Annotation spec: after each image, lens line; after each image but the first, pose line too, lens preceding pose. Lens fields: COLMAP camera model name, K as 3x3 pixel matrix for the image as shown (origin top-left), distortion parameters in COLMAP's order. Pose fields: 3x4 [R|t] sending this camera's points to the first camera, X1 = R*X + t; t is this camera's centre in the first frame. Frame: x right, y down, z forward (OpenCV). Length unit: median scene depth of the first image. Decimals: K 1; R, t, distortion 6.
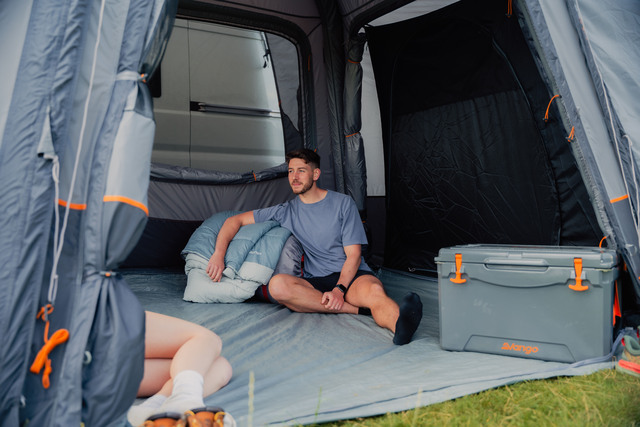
lens RADIAL K [[646.7, 0, 319.8], [0, 646.7, 214.3], [0, 0, 1]] dist [0.021587, 0.000000]
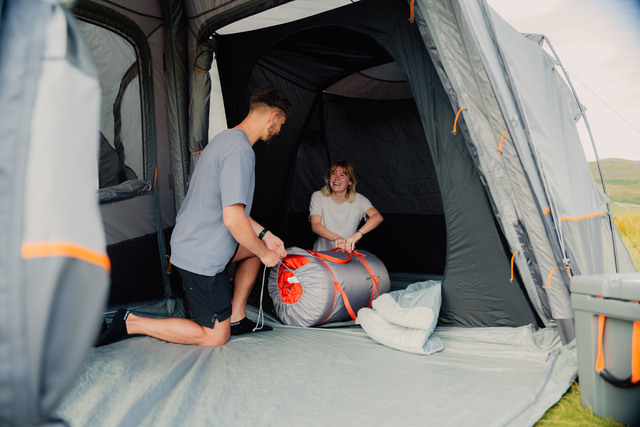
lens RADIAL K [[571.1, 0, 320.0], [0, 571.1, 210.4], [0, 0, 1]] dist [0.037189, -0.005240]
pose [[0.924498, -0.026570, 0.380259, -0.114533], [0.040141, 0.998807, -0.027803, -0.012552], [-0.379066, 0.040968, 0.924462, 0.224632]]
